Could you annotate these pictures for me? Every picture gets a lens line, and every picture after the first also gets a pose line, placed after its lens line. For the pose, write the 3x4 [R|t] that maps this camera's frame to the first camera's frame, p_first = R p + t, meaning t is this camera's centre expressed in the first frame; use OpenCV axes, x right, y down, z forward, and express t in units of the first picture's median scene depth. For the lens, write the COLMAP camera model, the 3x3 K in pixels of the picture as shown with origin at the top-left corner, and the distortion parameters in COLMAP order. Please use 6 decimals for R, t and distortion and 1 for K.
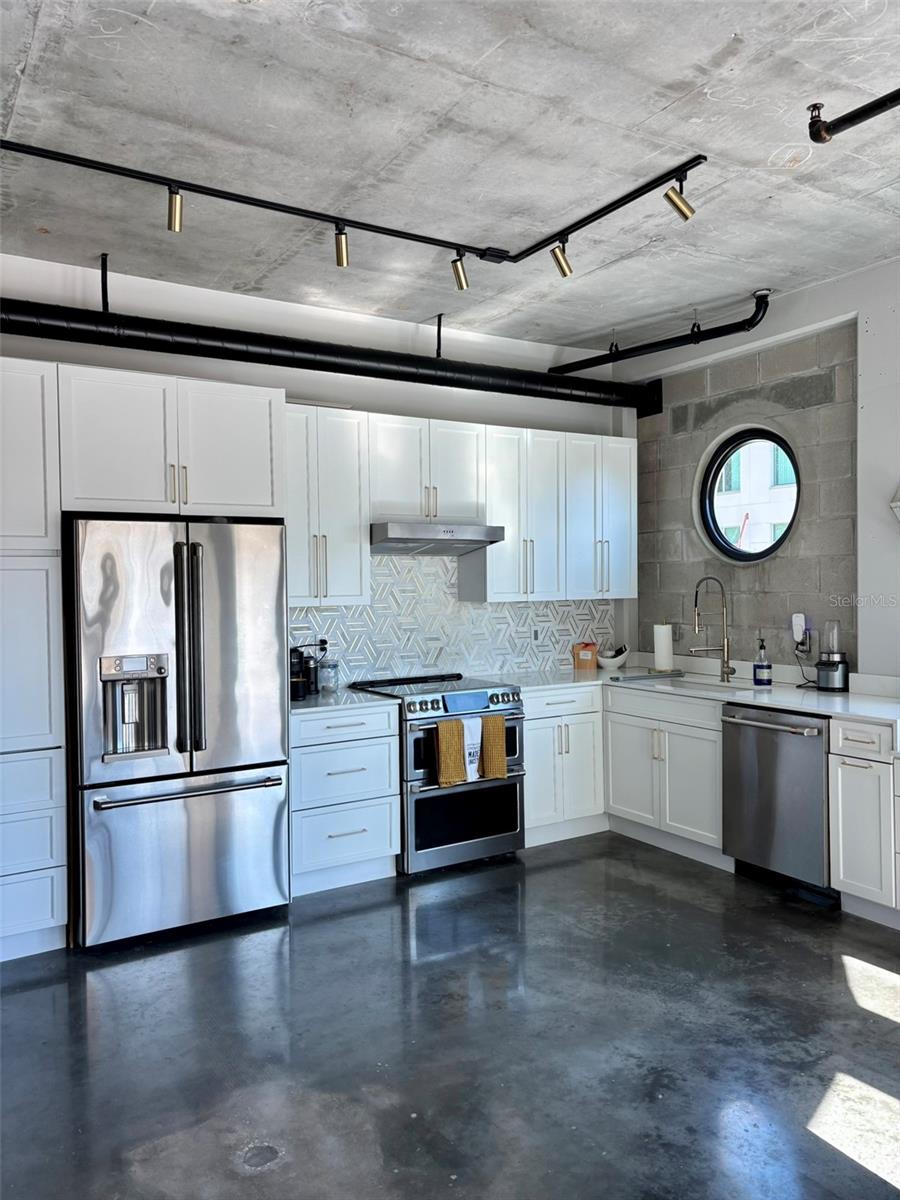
lens RADIAL K [[905.5, 0, 450.7], [0, 905.5, 596.2], [0, 0, 1]] dist [0.028256, -0.024813]
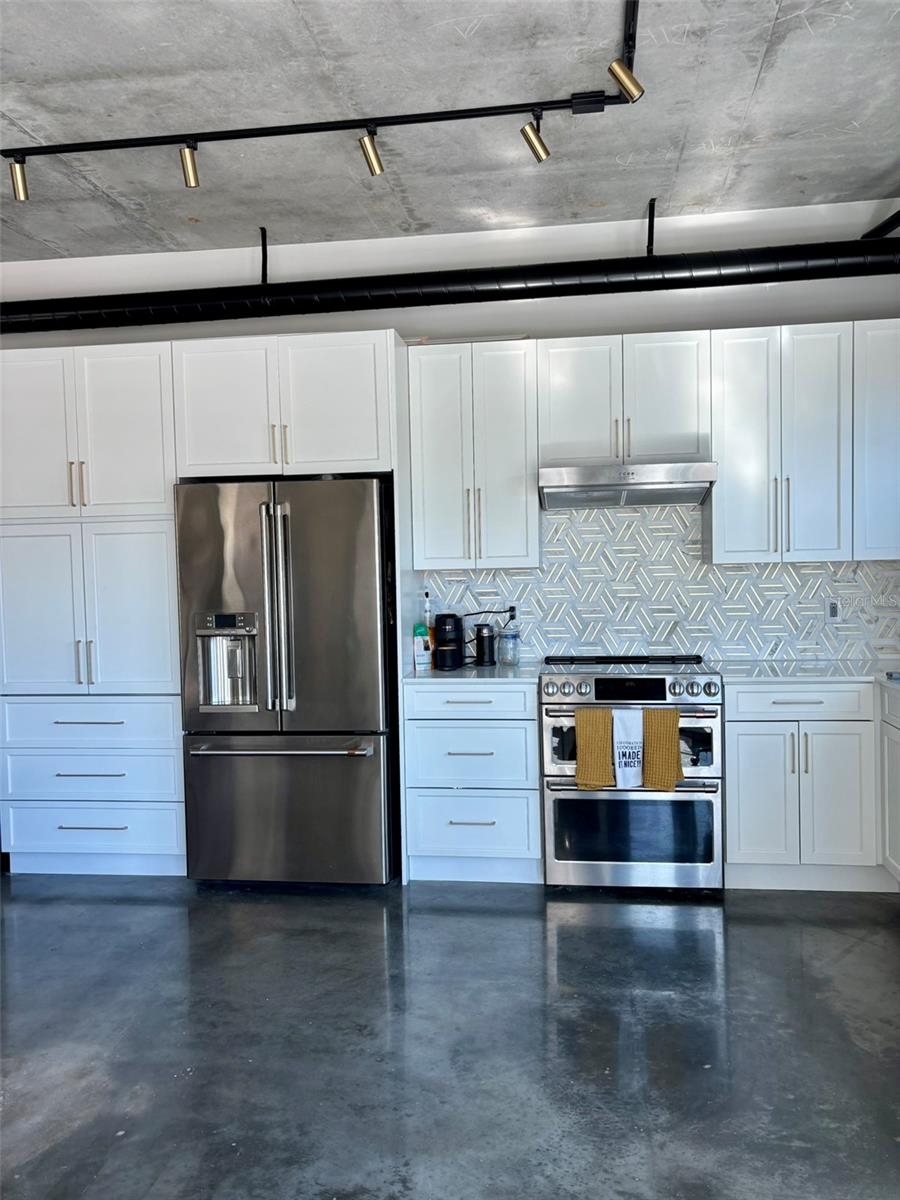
lens RADIAL K [[905.5, 0, 448.9], [0, 905.5, 608.5], [0, 0, 1]] dist [0.028256, -0.024813]
pose [[0.762765, 0.025105, -0.646188, 0.406940], [0.001679, 0.999166, 0.040800, 0.013830], [0.646673, -0.032206, 0.762087, 0.292501]]
